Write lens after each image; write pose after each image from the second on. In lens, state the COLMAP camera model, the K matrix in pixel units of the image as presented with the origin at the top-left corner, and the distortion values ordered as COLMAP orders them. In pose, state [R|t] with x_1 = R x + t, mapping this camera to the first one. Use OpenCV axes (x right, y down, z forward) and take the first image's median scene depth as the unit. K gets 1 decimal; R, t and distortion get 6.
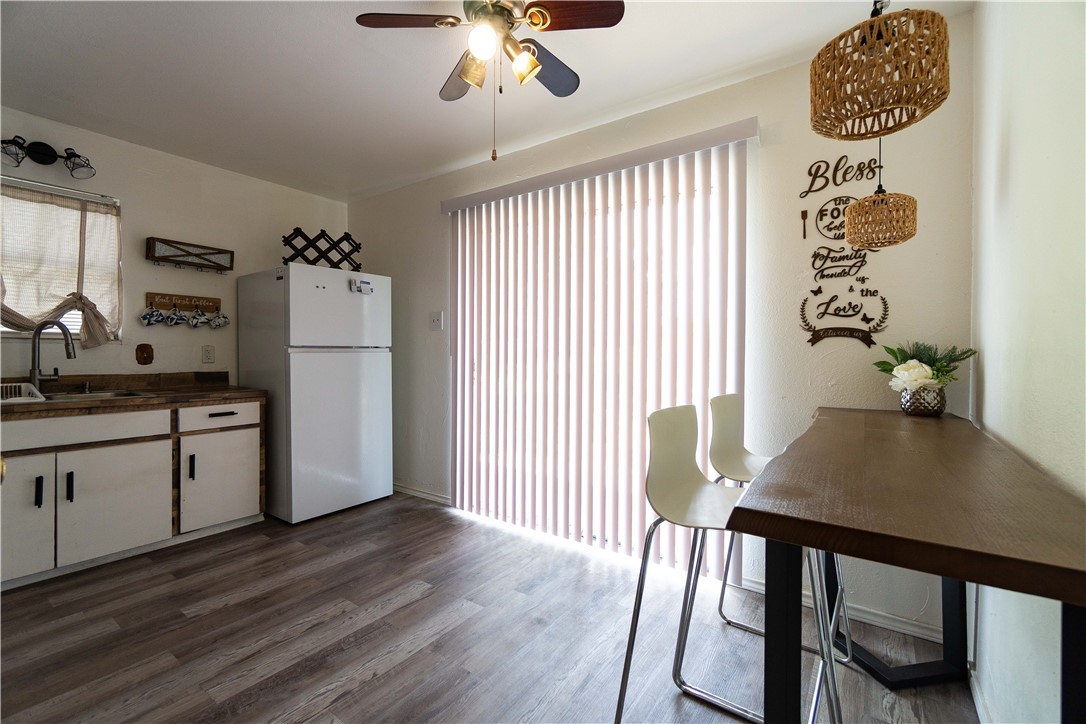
lens RADIAL K [[472.1, 0, 546.4], [0, 472.1, 345.7], [0, 0, 1]] dist [-0.001367, -0.000263]
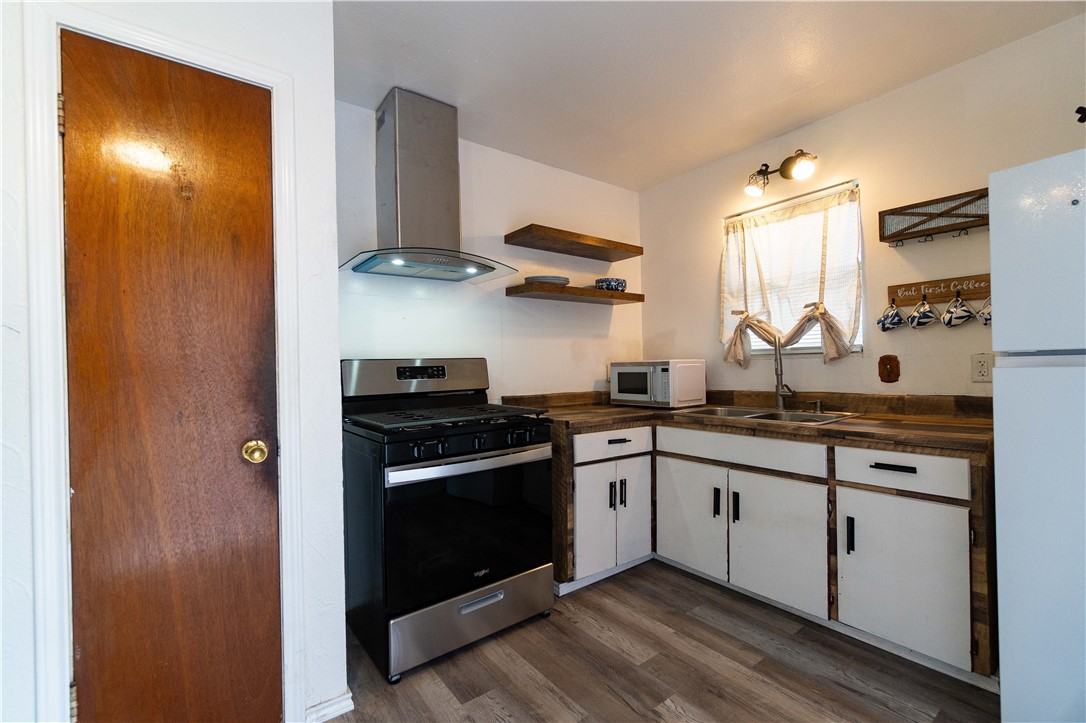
lens RADIAL K [[465.9, 0, 540.8], [0, 465.9, 369.4], [0, 0, 1]] dist [-0.001285, -0.000273]
pose [[-0.292722, 0.003102, -0.956193, 0.029158], [0.033876, 0.999401, -0.007129, 0.006152], [0.955597, -0.034479, -0.292652, 0.771499]]
